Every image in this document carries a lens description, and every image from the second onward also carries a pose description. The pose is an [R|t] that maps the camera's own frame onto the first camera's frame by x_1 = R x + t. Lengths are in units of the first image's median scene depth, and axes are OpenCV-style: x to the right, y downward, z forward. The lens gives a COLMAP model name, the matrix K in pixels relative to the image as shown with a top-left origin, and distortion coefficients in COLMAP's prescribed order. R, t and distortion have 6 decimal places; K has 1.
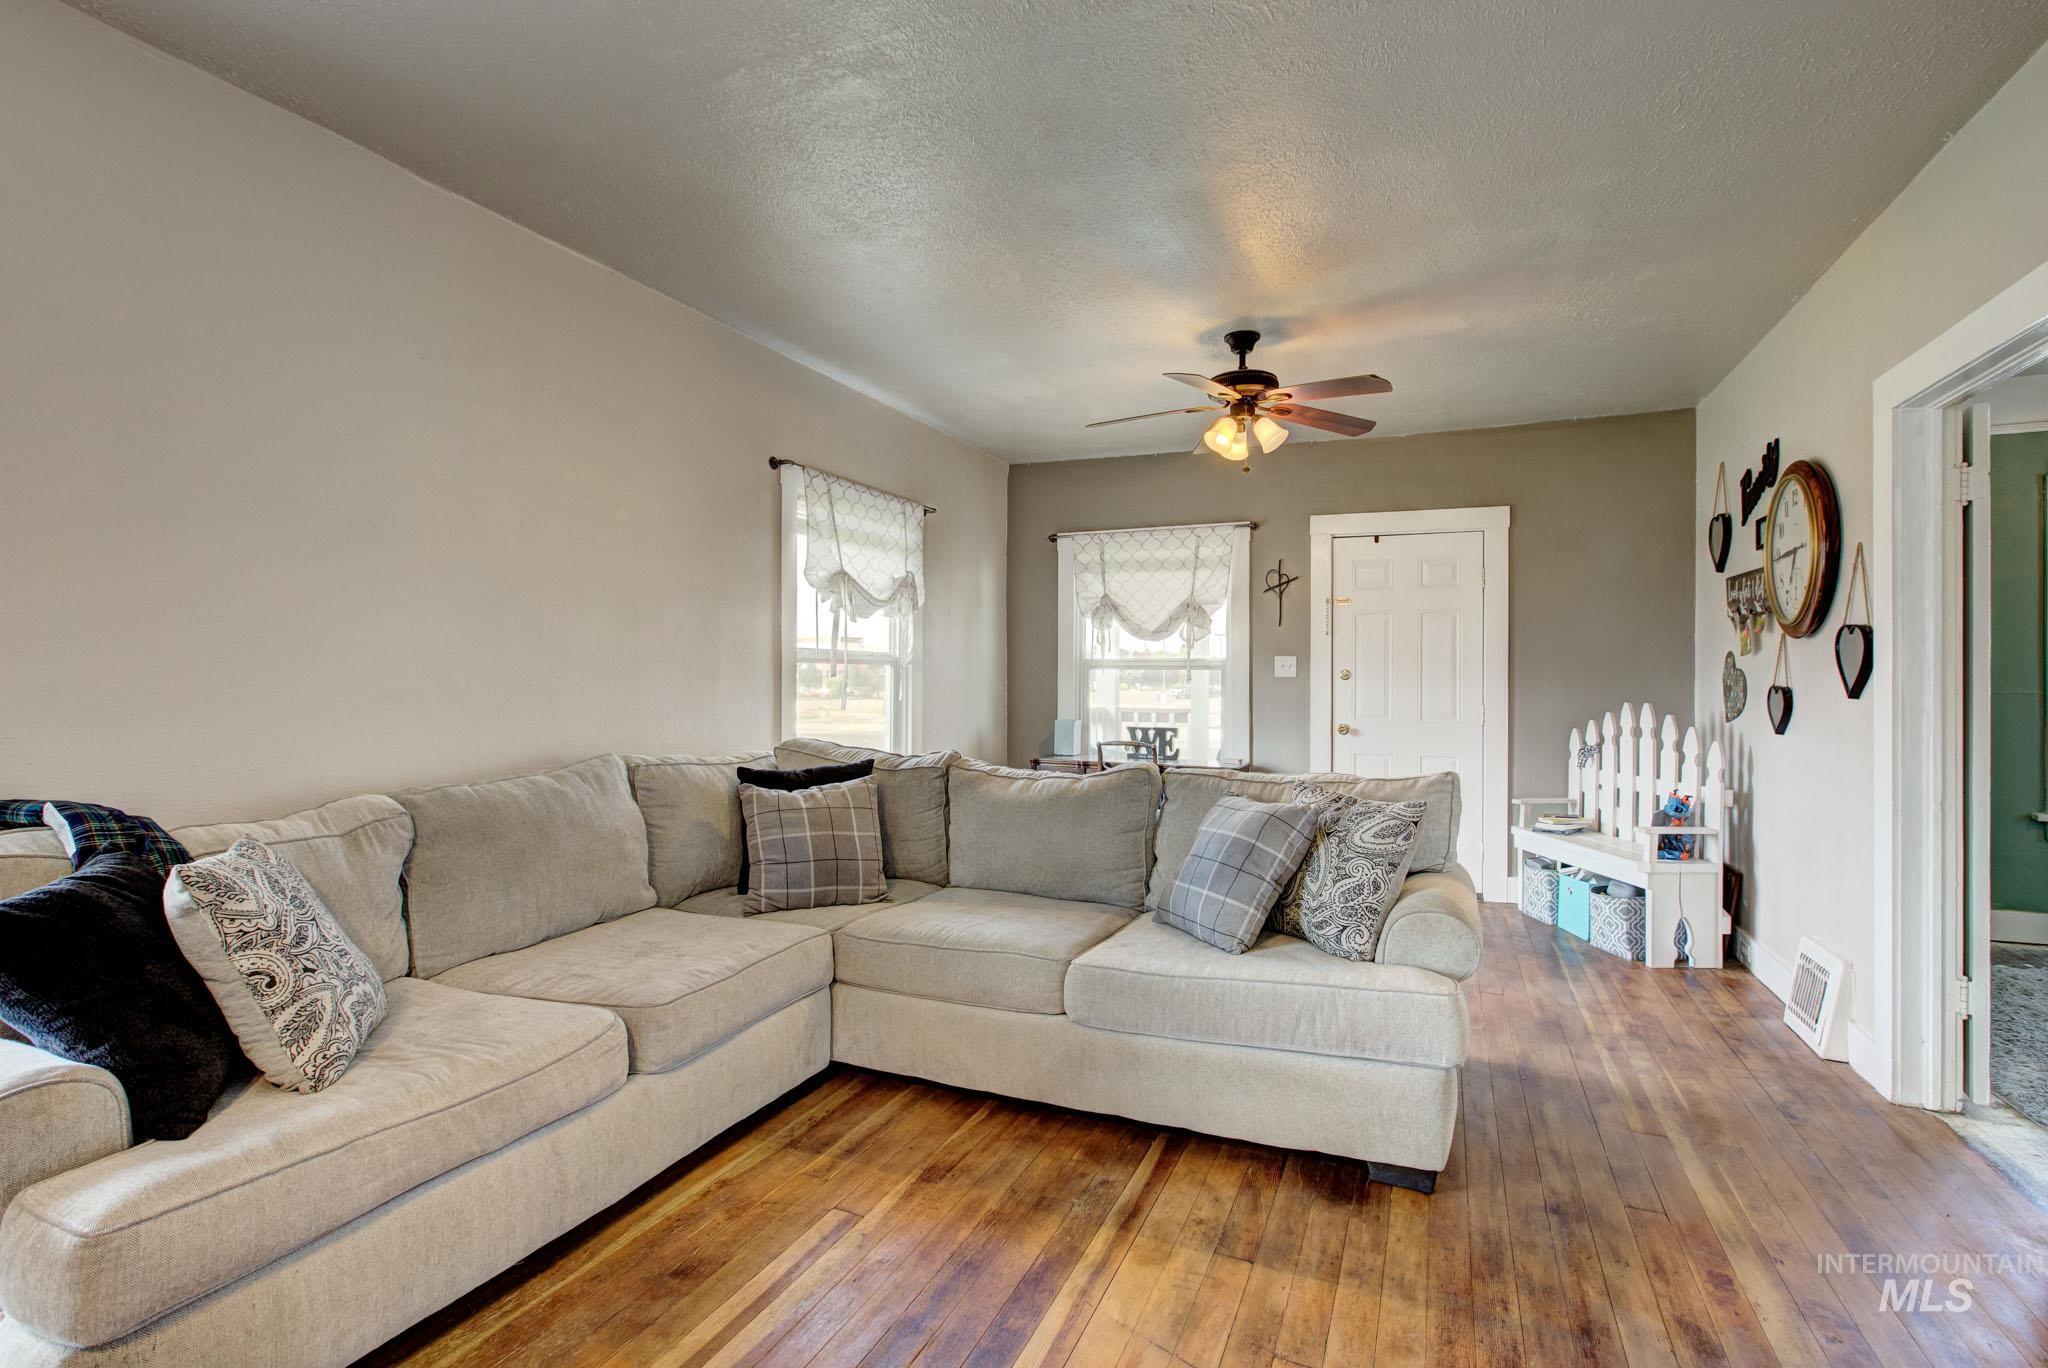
lens RADIAL K [[955.0, 0, 1050.0], [0, 955.0, 676.7], [0, 0, 1]] dist [-0.004995, 0.000946]
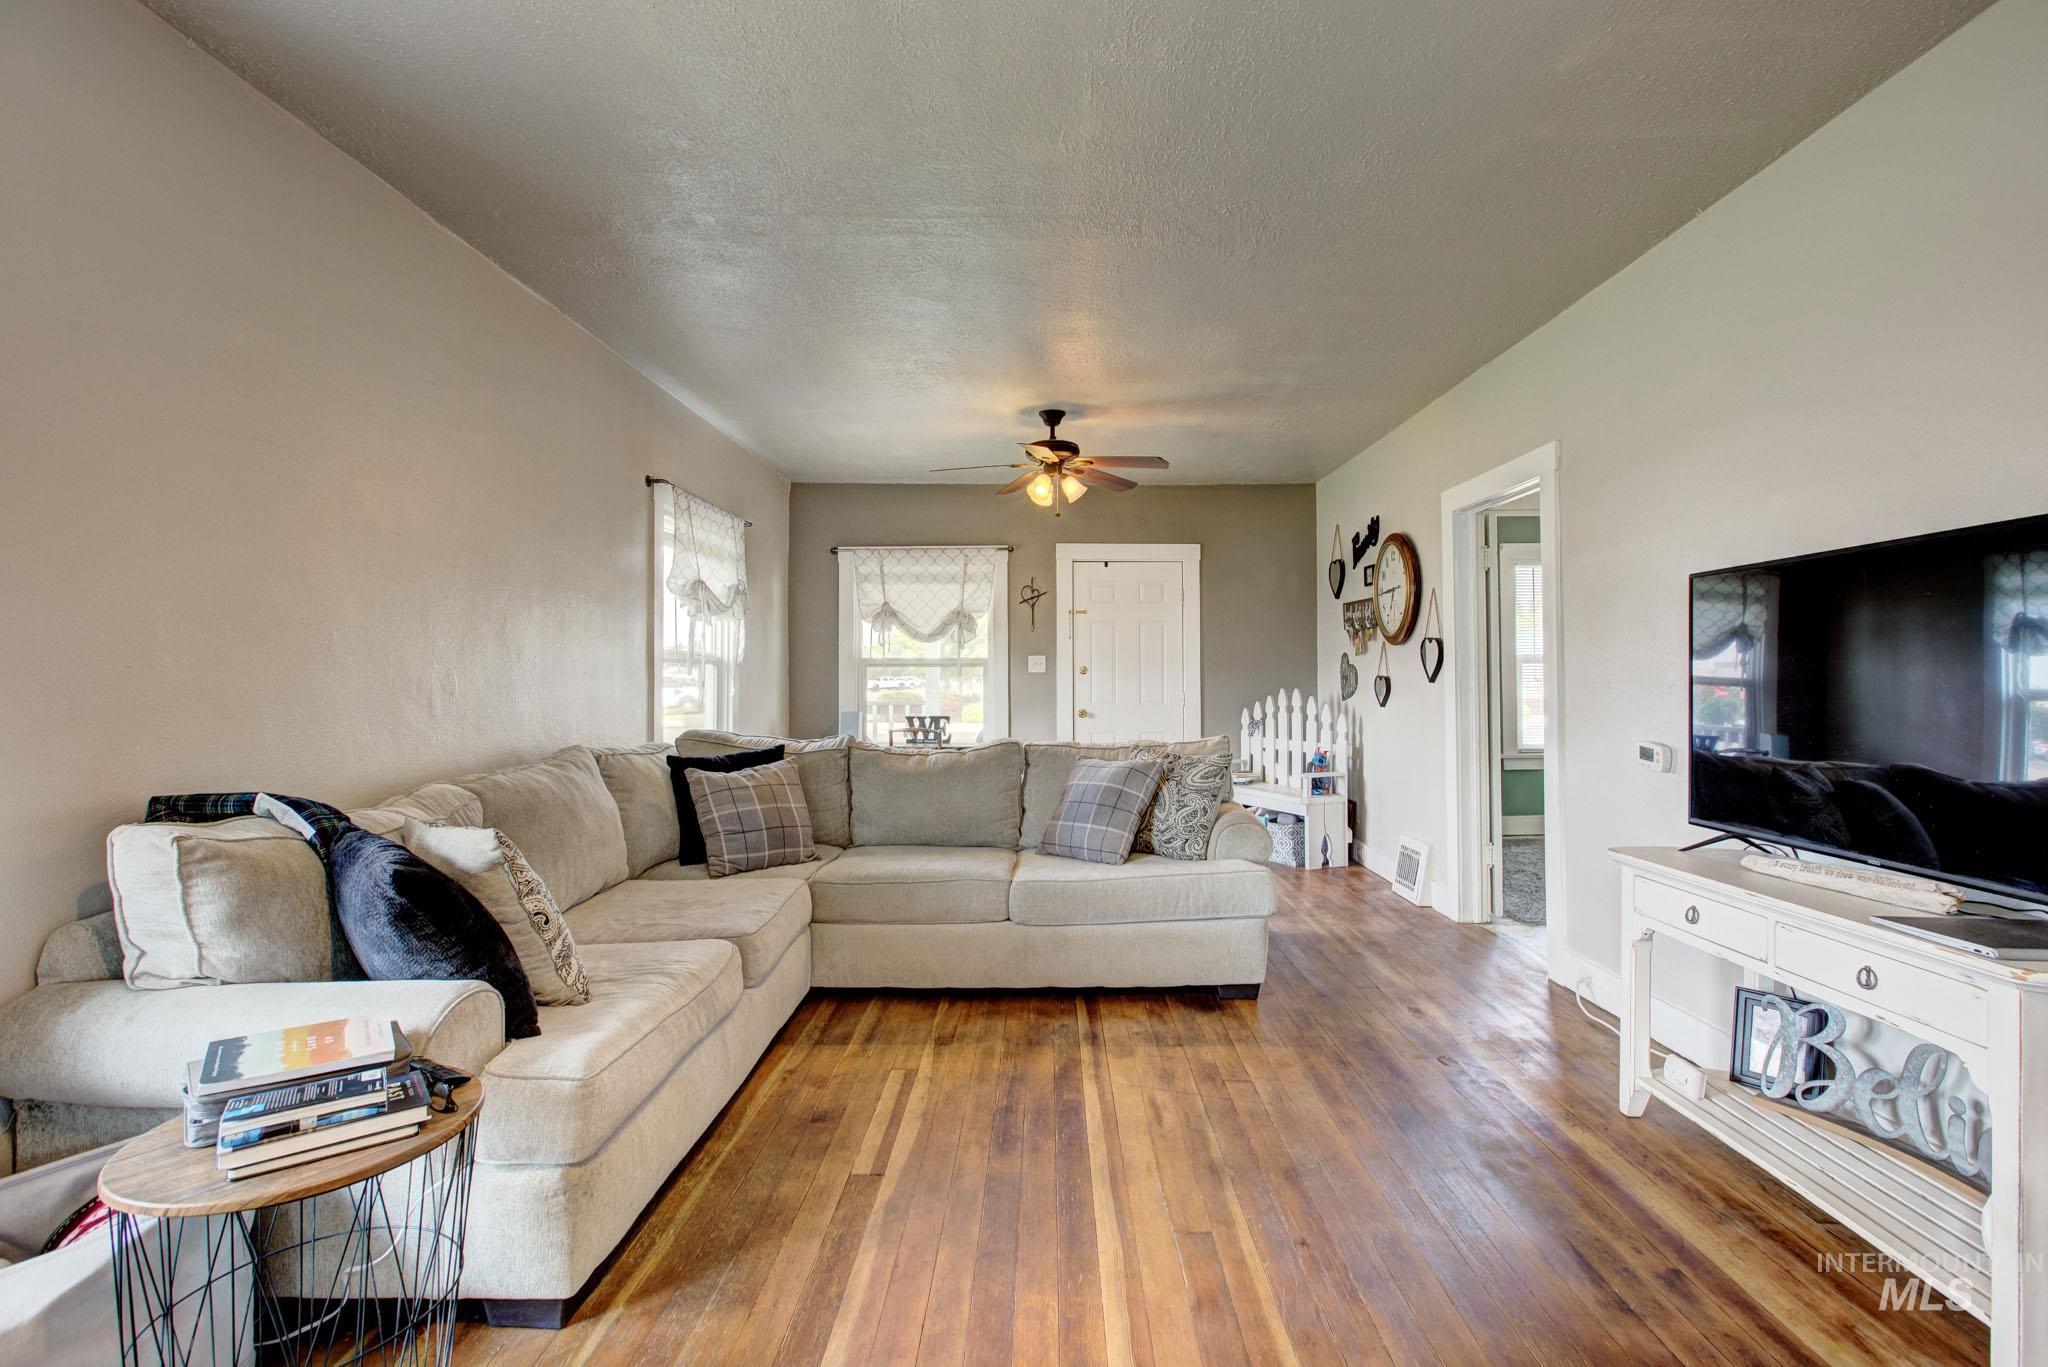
lens RADIAL K [[931.8, 0, 1051.6], [0, 931.8, 653.4], [0, 0, 1]] dist [-0.003900, 0.000517]
pose [[0.921985, 0.000191, 0.387225, -0.282644], [0.007921, 0.999781, -0.019354, -0.001376], [-0.387144, 0.020911, 0.921782, -0.167070]]
